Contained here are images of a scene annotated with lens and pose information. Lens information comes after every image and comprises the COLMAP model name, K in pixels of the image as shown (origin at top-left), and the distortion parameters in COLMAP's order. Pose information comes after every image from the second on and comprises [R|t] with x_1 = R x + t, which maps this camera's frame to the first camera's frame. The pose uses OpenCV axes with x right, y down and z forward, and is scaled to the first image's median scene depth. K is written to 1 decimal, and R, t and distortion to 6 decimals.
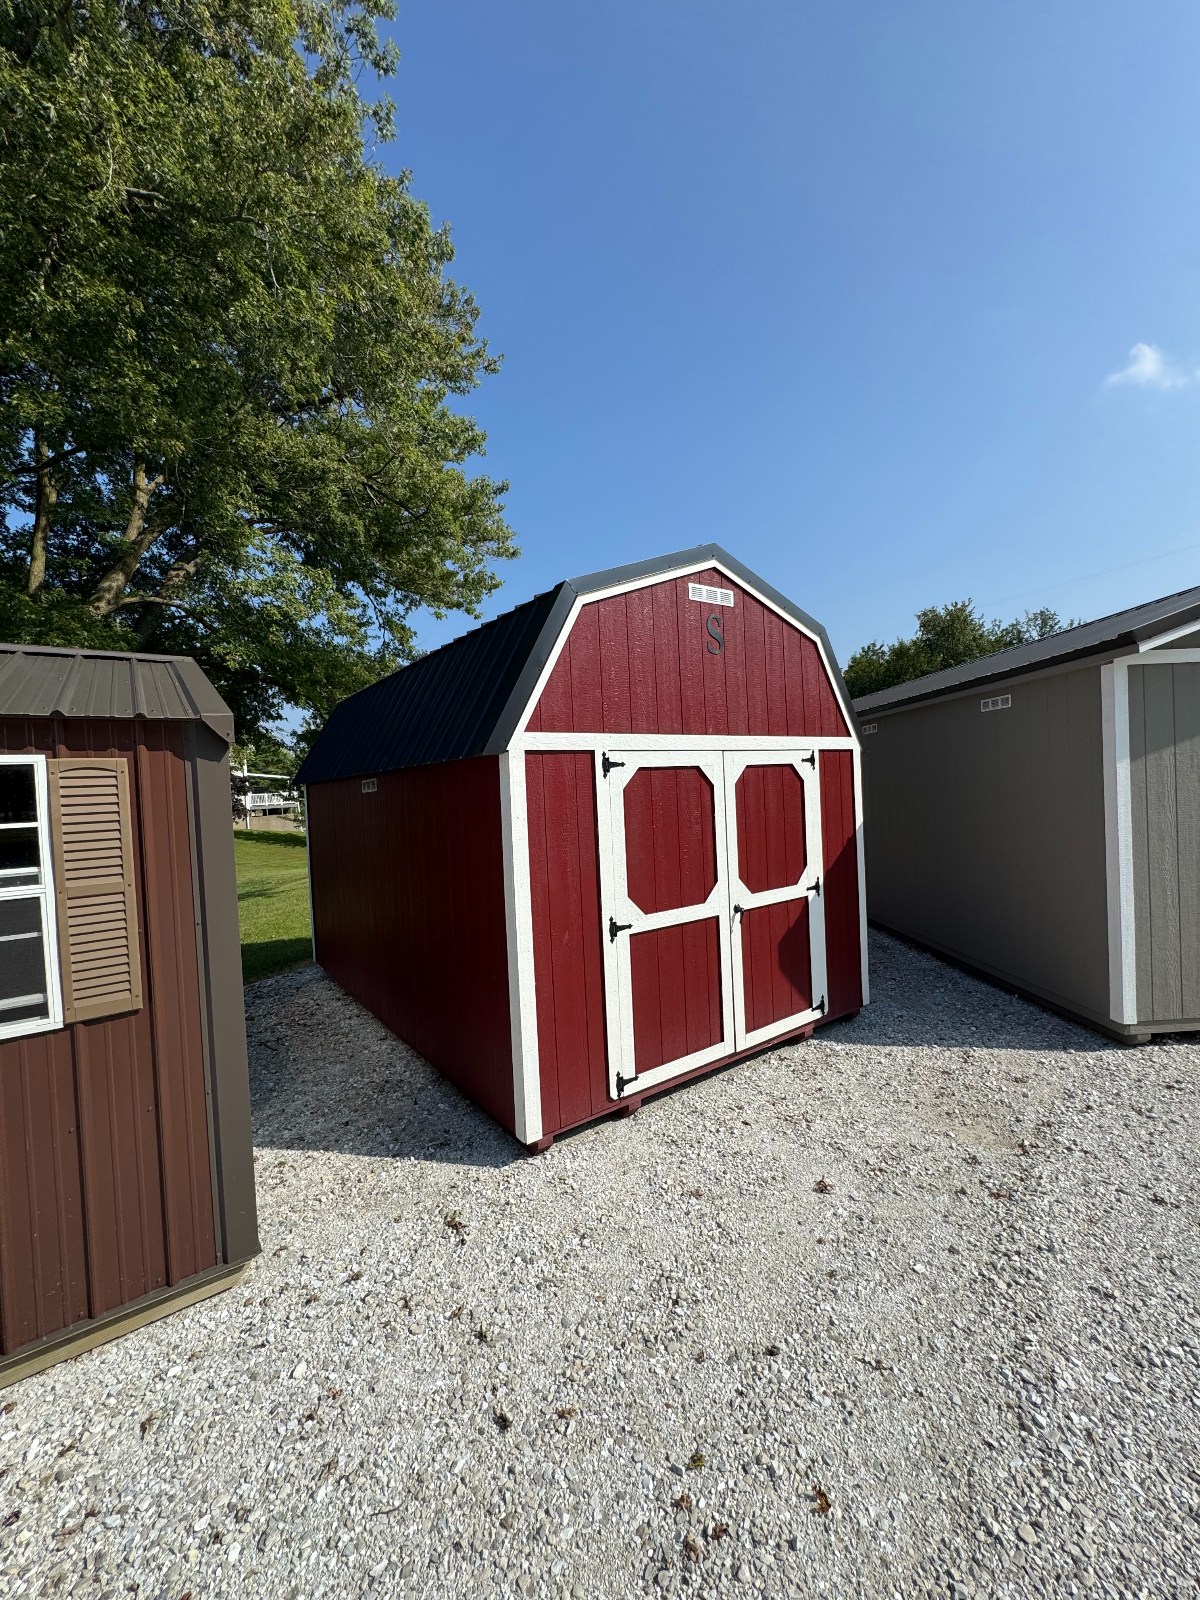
lens RADIAL K [[643.1, 0, 589.9], [0, 643.1, 805.3], [0, 0, 1]] dist [-0.003925, 0.000185]
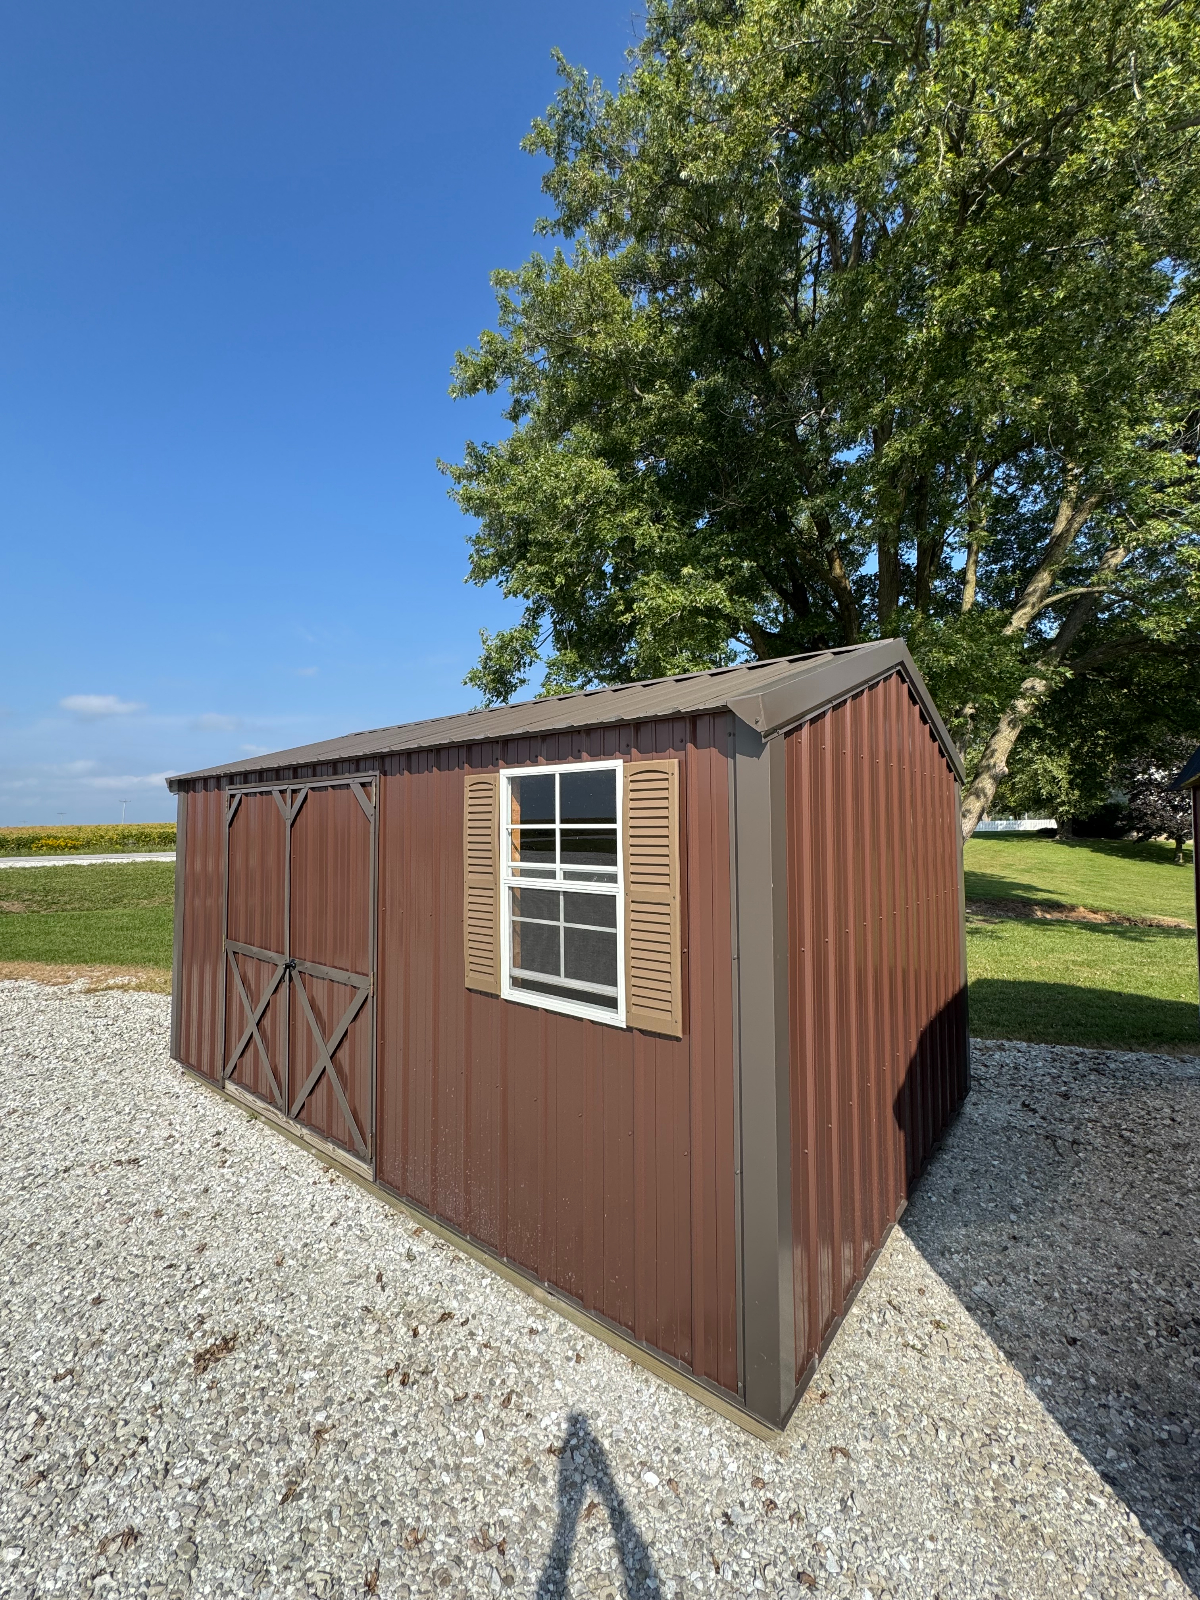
lens RADIAL K [[643.1, 0, 600.9], [0, 643.1, 799.5], [0, 0, 1]] dist [-0.003925, 0.000185]
pose [[0.269671, 0.008042, -0.962919, 0.144369], [-0.026747, 0.999642, 0.000858, -0.013369], [0.962581, 0.025524, 0.269789, 0.691669]]
